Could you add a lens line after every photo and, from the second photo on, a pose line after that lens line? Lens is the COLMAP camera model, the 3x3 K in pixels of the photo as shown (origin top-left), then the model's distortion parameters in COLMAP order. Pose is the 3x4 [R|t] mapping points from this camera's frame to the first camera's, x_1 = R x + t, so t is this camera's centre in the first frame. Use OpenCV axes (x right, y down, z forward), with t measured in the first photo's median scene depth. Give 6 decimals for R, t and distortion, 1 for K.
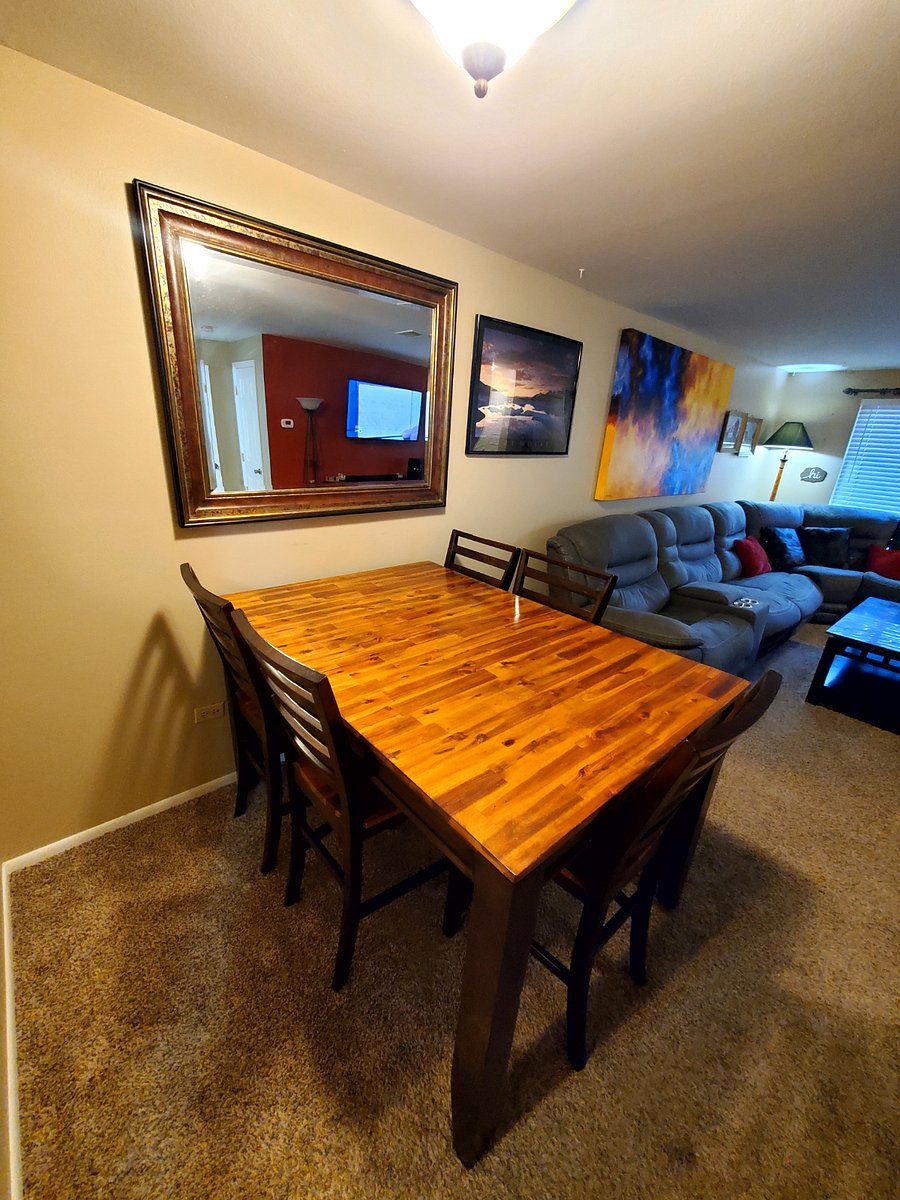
lens RADIAL K [[474.6, 0, 444.6], [0, 474.6, 601.9], [0, 0, 1]] dist [-0.002847, 0.000324]
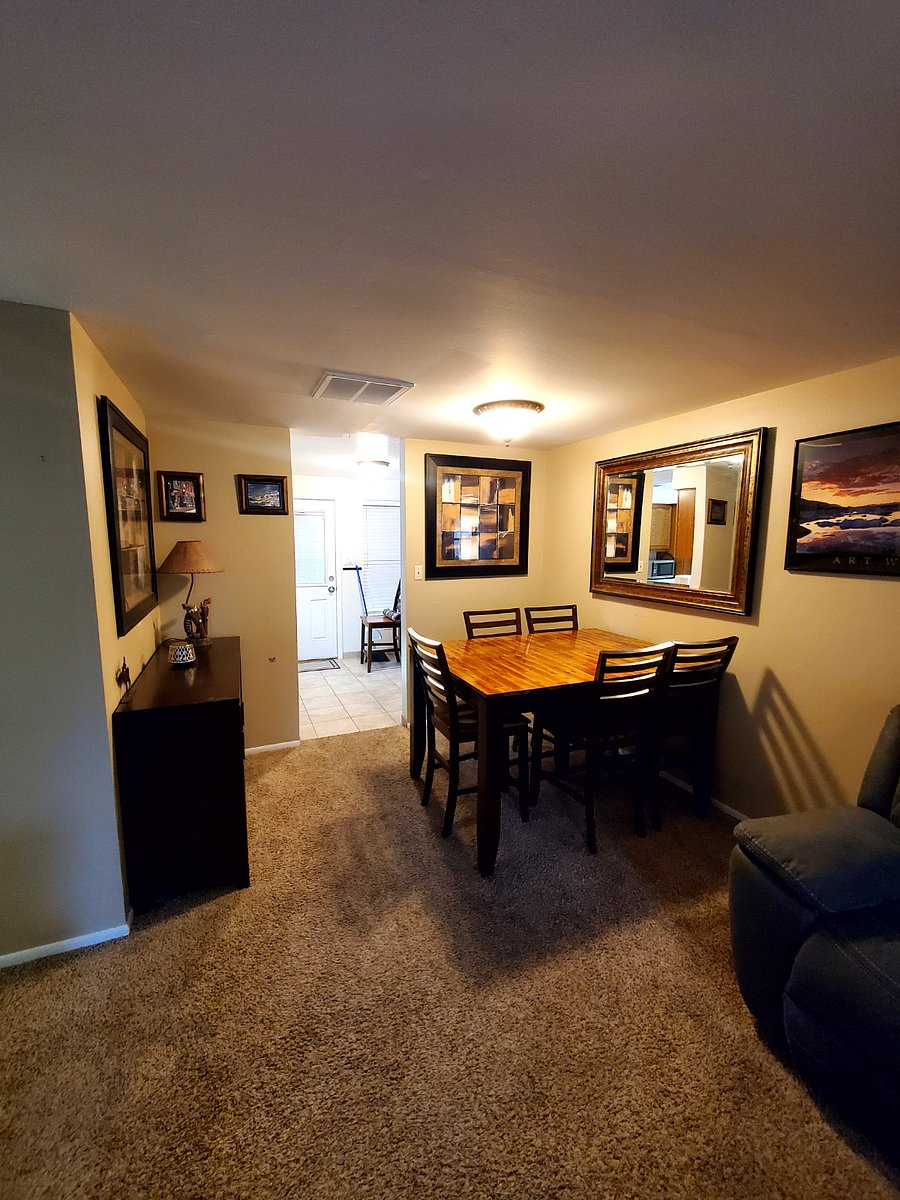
lens RADIAL K [[474.6, 0, 446.1], [0, 474.6, 598.6], [0, 0, 1]] dist [-0.002847, 0.000324]
pose [[-0.278284, 0.064798, -0.958311, 1.197610], [-0.350247, 0.922177, 0.164063, -0.176831], [0.894363, 0.381302, -0.233931, 0.640816]]
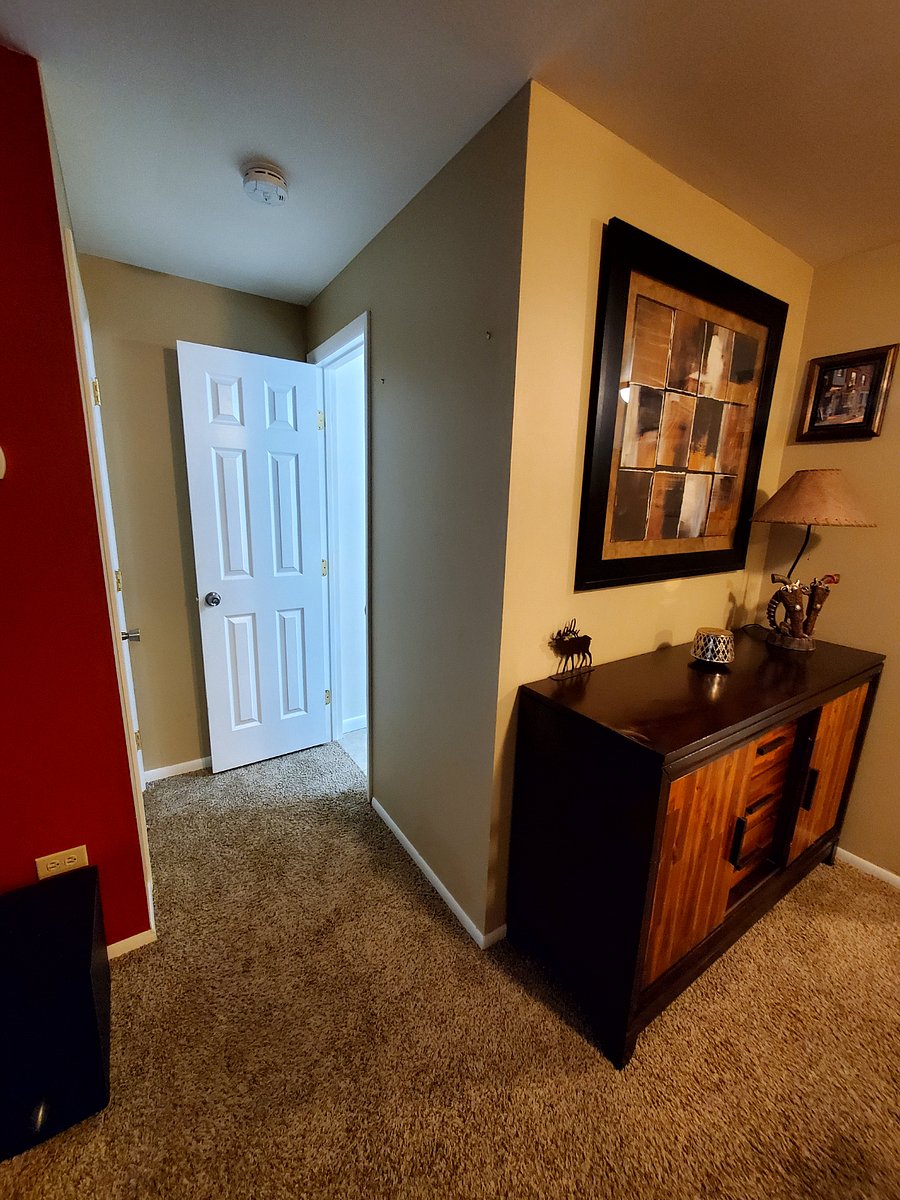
lens RADIAL K [[474.6, 0, 446.0], [0, 474.6, 604.3], [0, 0, 1]] dist [-0.002847, 0.000324]
pose [[-0.988780, -0.105891, 0.105364, 0.730197], [-0.032101, 0.839488, 0.542429, -0.092831], [-0.145890, 0.532960, -0.833468, 0.508459]]
